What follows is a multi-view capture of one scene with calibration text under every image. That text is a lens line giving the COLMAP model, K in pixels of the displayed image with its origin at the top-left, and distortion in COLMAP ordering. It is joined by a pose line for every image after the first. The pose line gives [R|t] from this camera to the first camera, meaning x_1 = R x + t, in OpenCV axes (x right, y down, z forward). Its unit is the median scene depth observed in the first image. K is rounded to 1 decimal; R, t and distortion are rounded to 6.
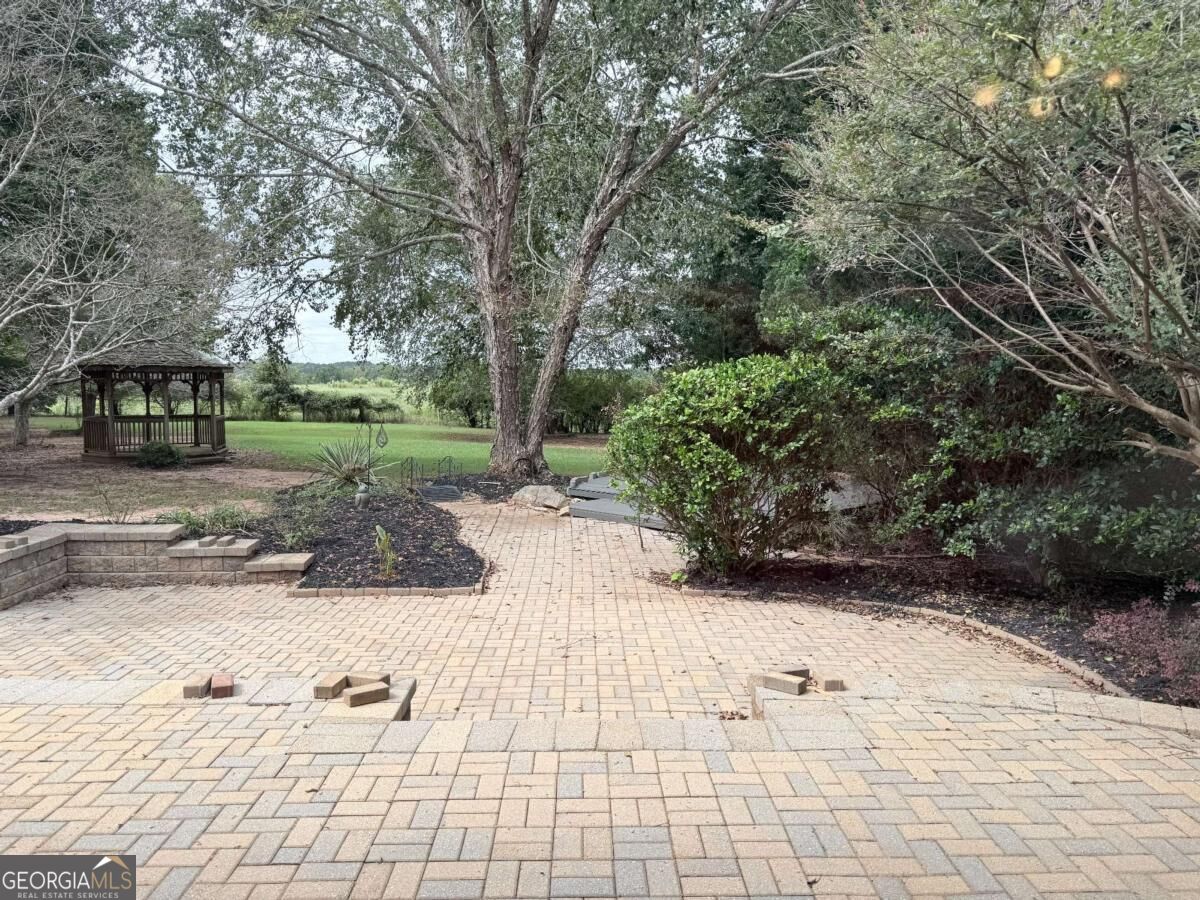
lens RADIAL K [[845.1, 0, 601.3], [0, 845.1, 461.9], [0, 0, 1]] dist [0.058103, -0.071862]
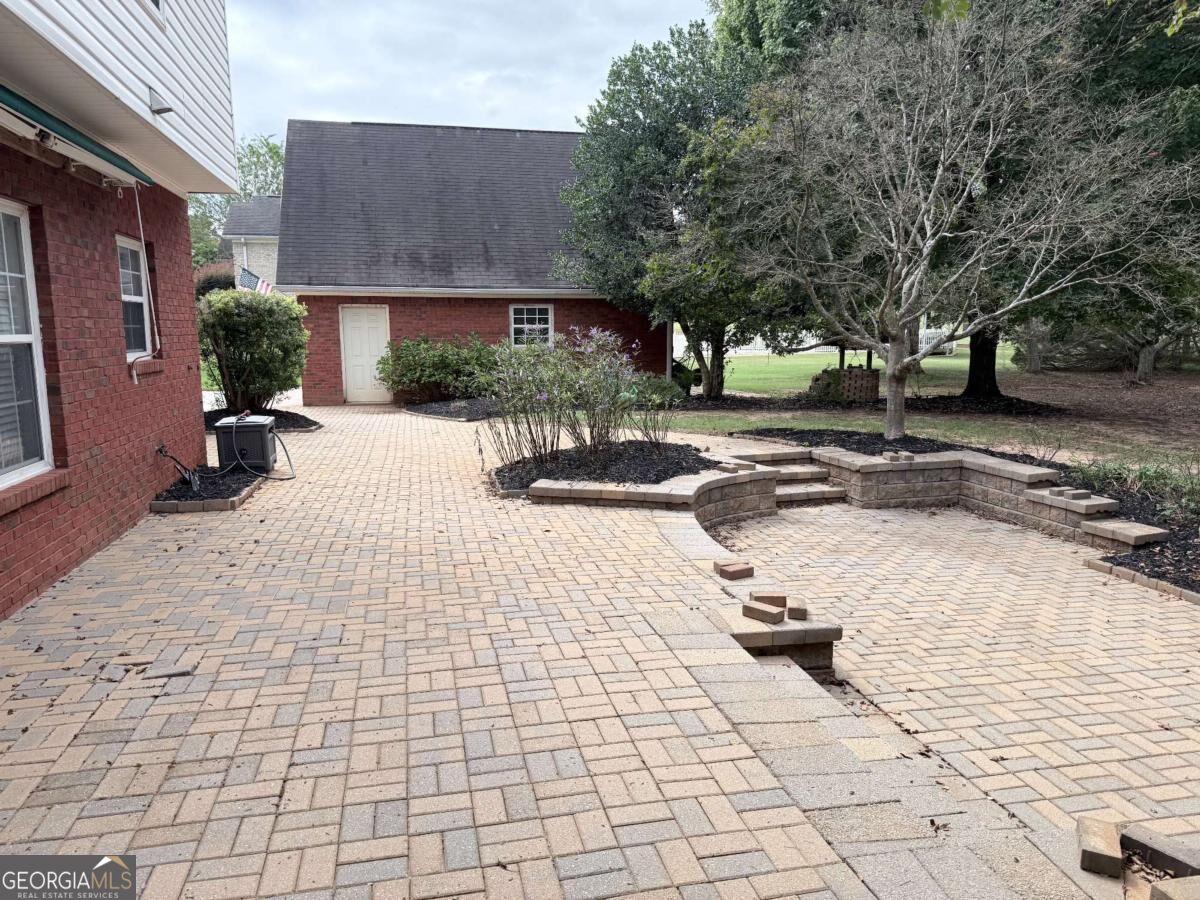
lens RADIAL K [[845.1, 0, 601.3], [0, 845.1, 461.9], [0, 0, 1]] dist [0.058103, -0.071862]
pose [[0.185057, 0.148819, -0.971394, 0.523781], [-0.090904, 0.986821, 0.133865, -0.029708], [0.978514, 0.063531, 0.196147, 0.432722]]
